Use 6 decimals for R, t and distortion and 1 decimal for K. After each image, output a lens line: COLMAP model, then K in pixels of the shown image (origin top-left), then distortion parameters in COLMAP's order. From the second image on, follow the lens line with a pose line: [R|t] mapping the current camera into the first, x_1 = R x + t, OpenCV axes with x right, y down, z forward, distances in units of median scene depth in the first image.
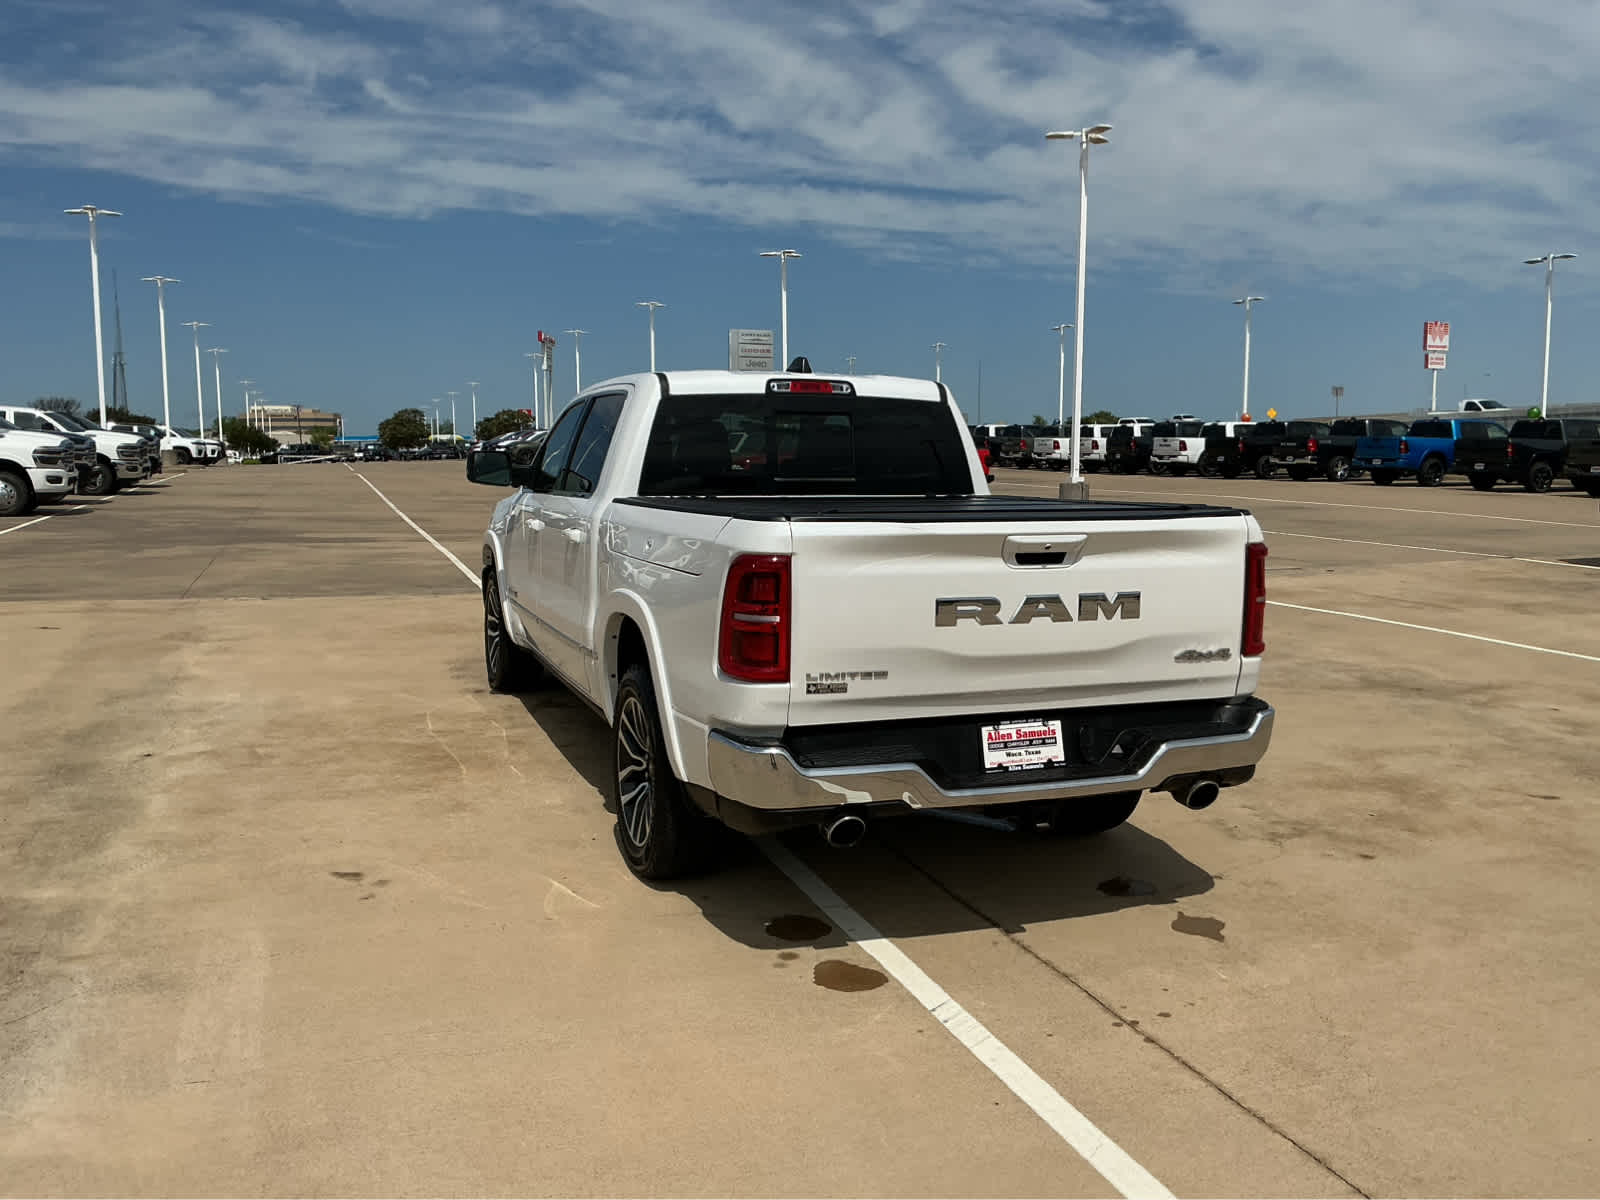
lens RADIAL K [[1316.0, 0, 810.6], [0, 1316.0, 595.5], [0, 0, 1]] dist [0.096921, -0.179336]
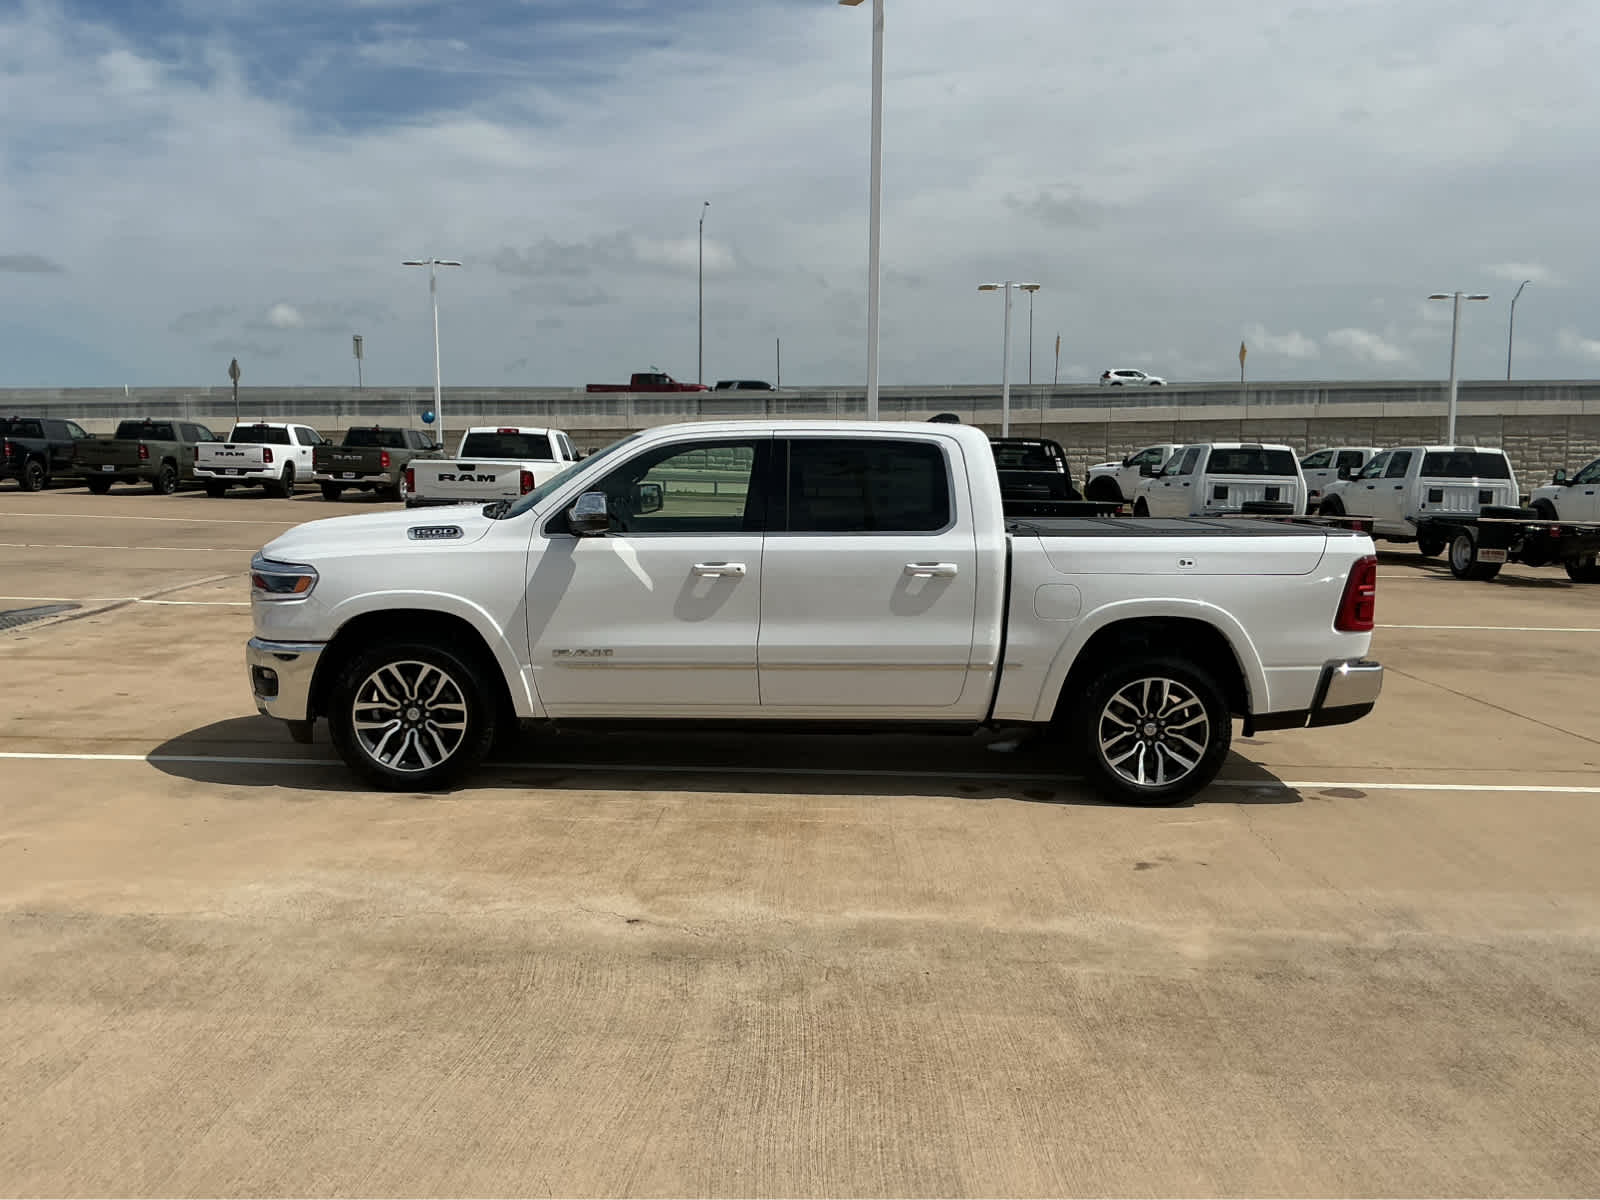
lens RADIAL K [[1316.0, 0, 810.6], [0, 1316.0, 595.5], [0, 0, 1]] dist [0.096921, -0.179336]
pose [[0.318630, -0.094677, 0.943139, -1.483225], [0.087906, 0.993663, 0.070050, -0.126284], [-0.943794, 0.060587, 0.324934, 0.876497]]
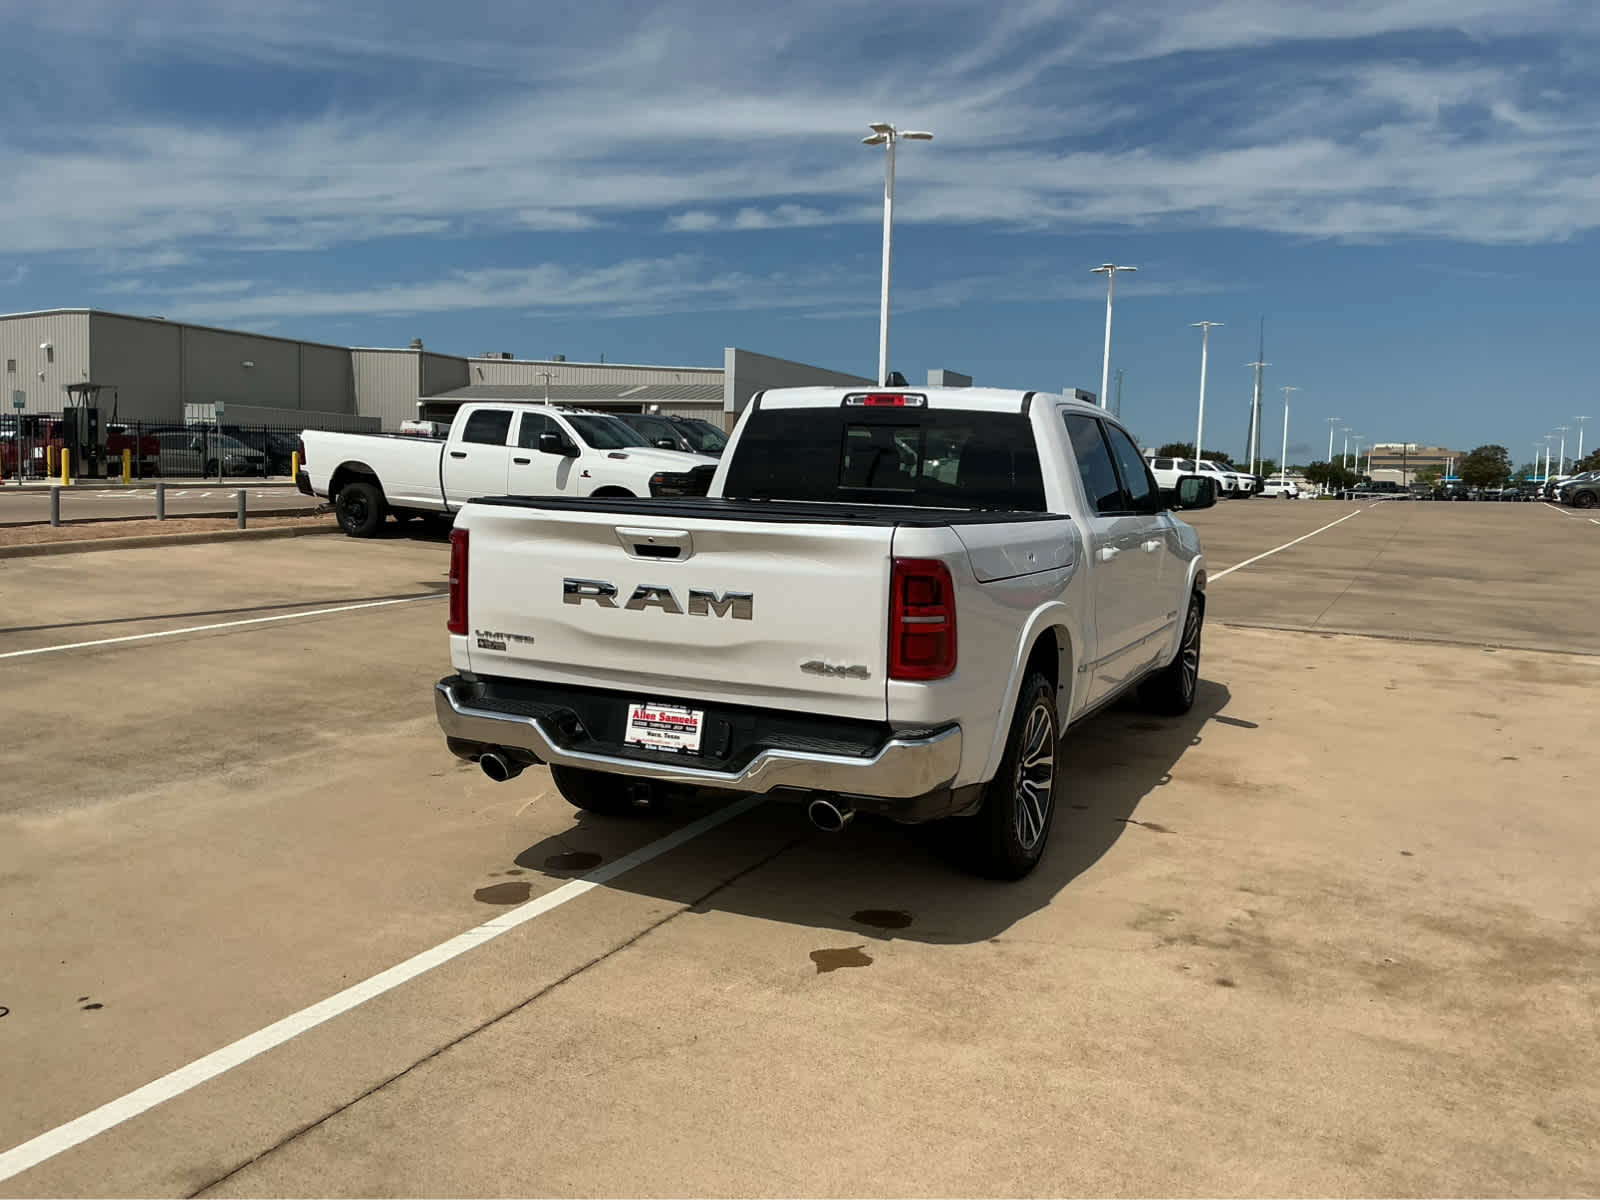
lens RADIAL K [[1316.0, 0, 810.6], [0, 1316.0, 595.5], [0, 0, 1]] dist [0.096921, -0.179336]
pose [[0.700543, 0.085960, -0.708414, 0.840248], [-0.106236, 0.994219, 0.015585, -0.018442], [0.705658, 0.064341, 0.705625, 0.278921]]
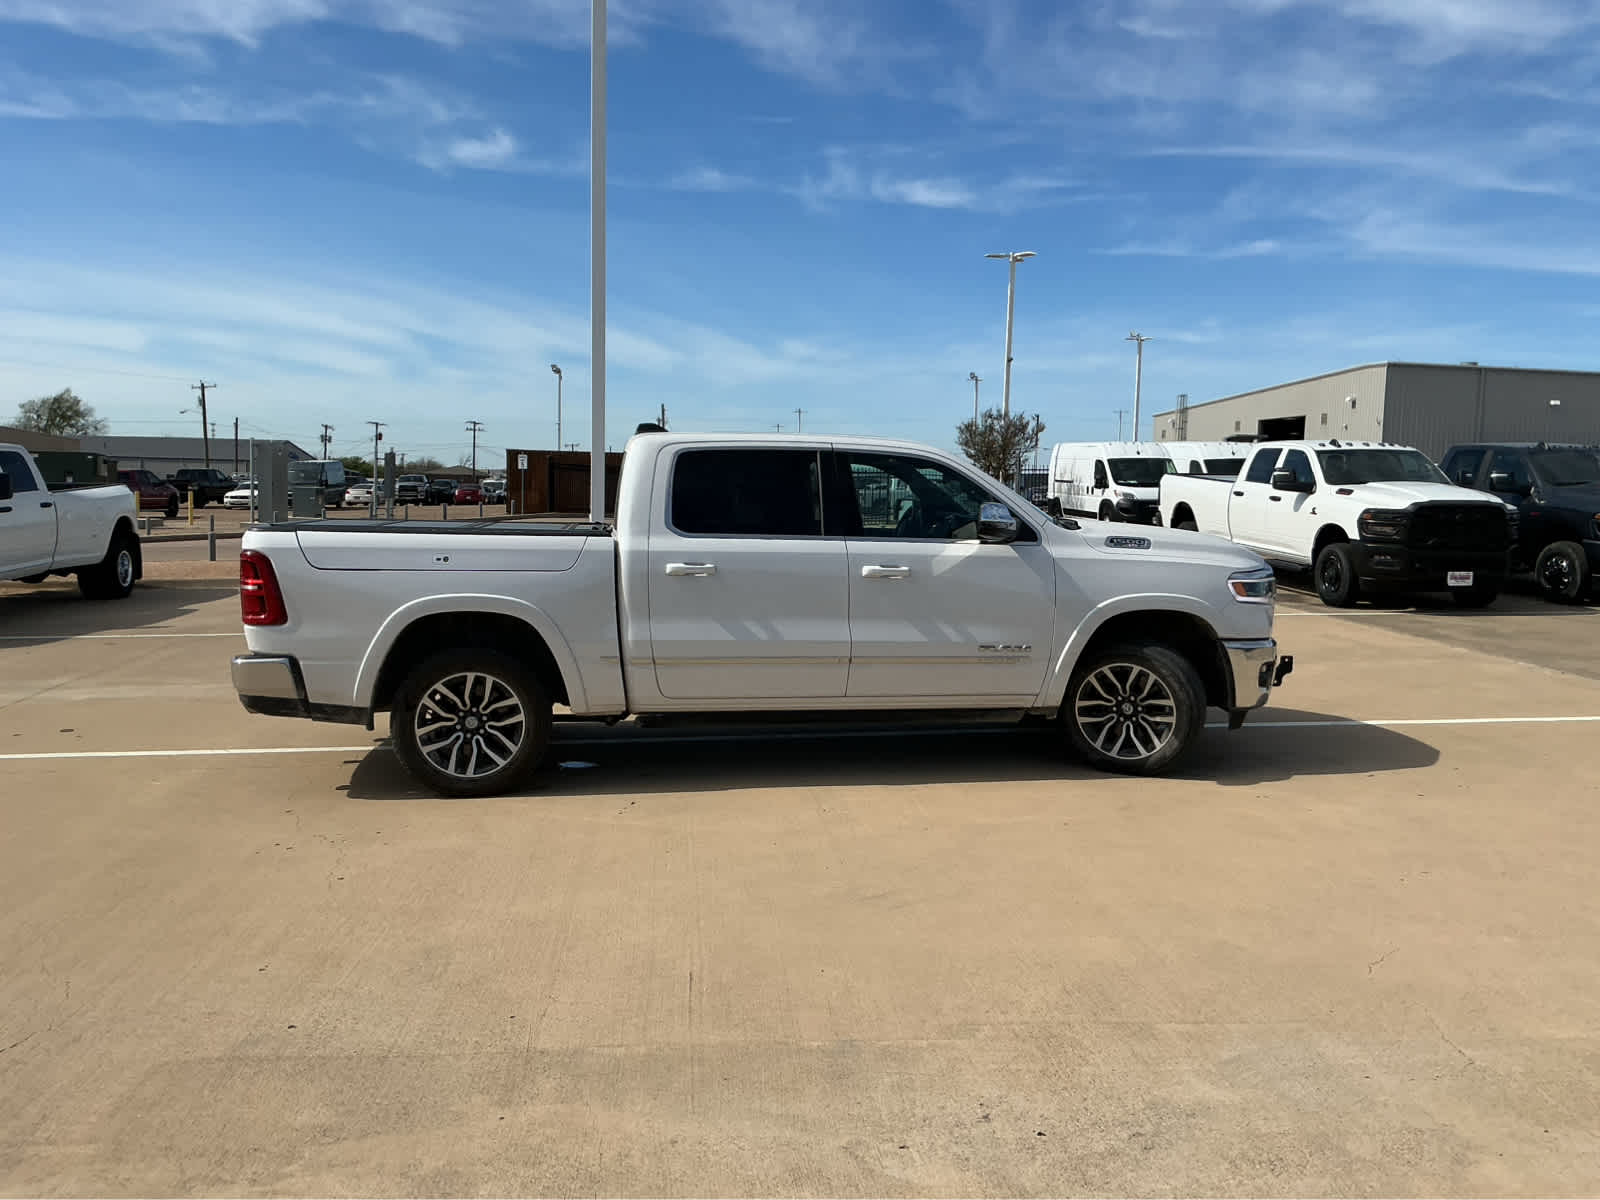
lens RADIAL K [[1335.2, 0, 803.3], [0, 1335.2, 654.0], [0, 0, 1]] dist [0.109218, -0.319856]
pose [[-0.214429, 0.117303, -0.969670, 1.521858], [-0.120176, 0.982051, 0.145376, -0.204808], [0.969318, 0.147703, -0.196484, 1.764918]]
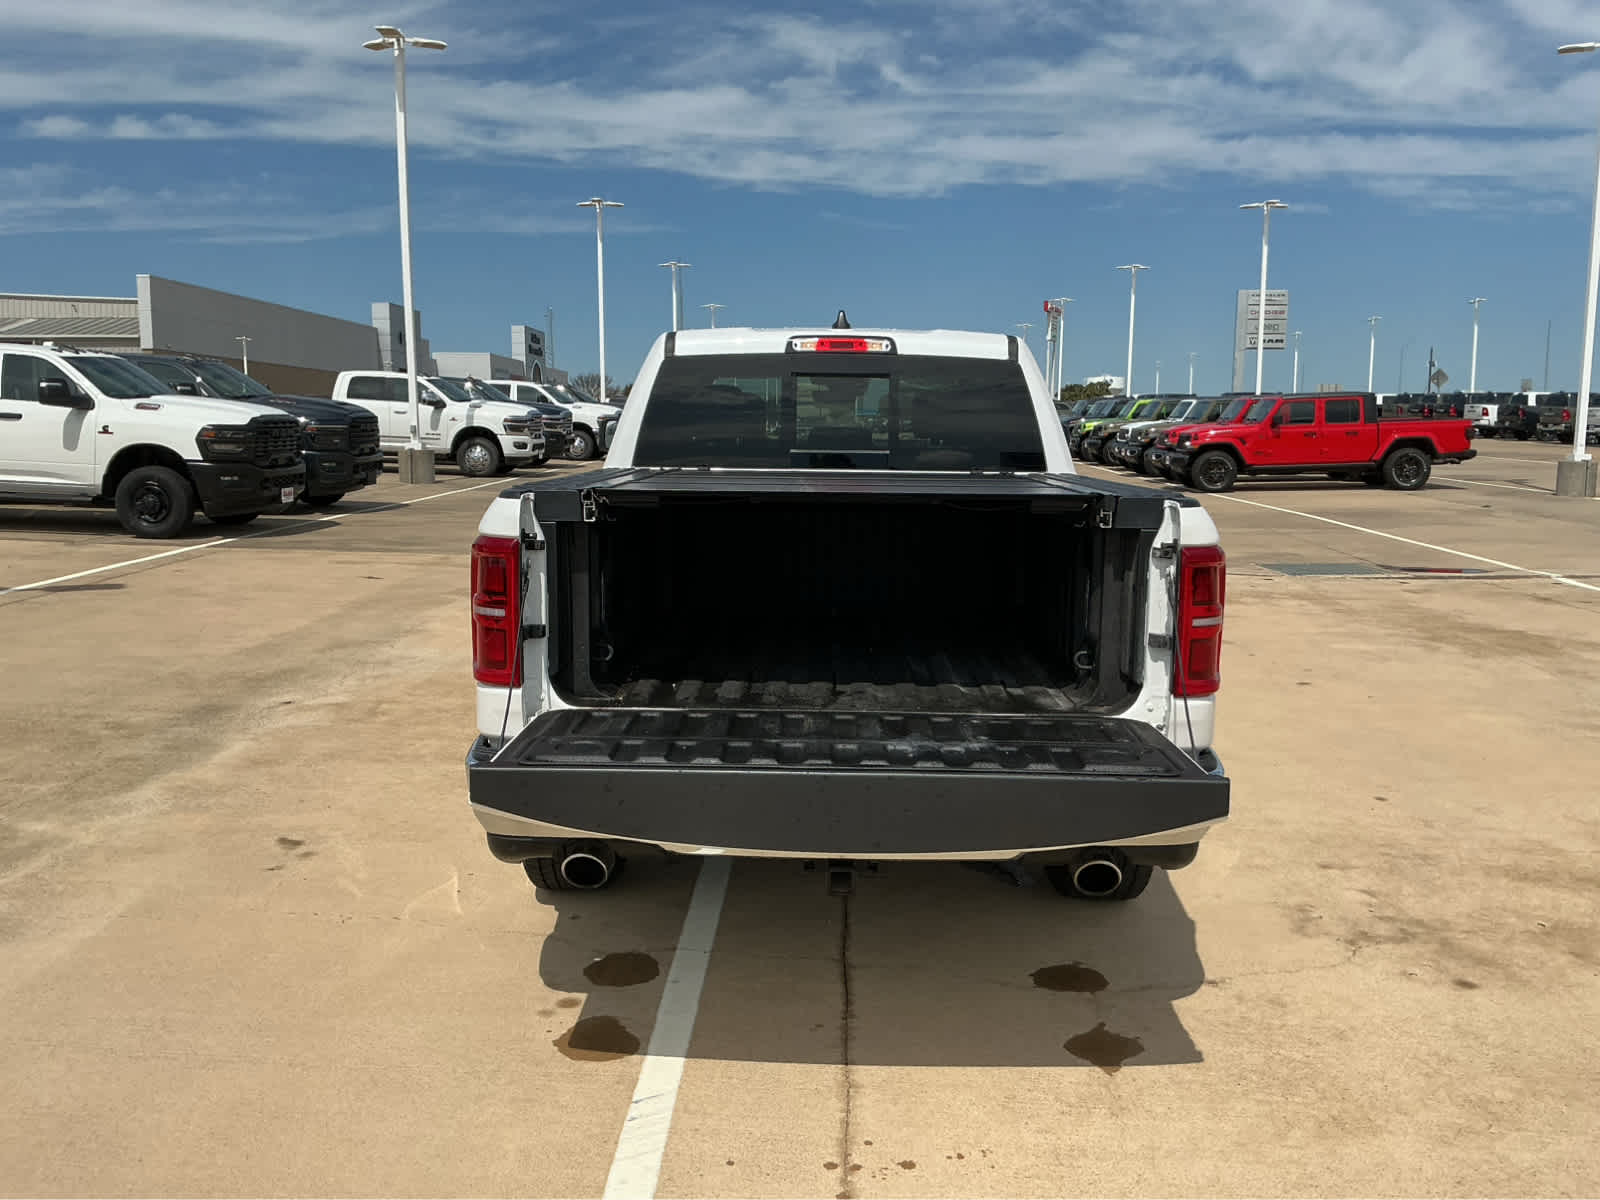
lens RADIAL K [[1316.0, 0, 810.6], [0, 1316.0, 595.5], [0, 0, 1]] dist [0.096921, -0.179336]
pose [[0.929688, 0.052973, -0.364519, 0.364422], [-0.045353, 0.998537, 0.029438, -0.021179], [0.365545, -0.010836, 0.930730, 0.215588]]
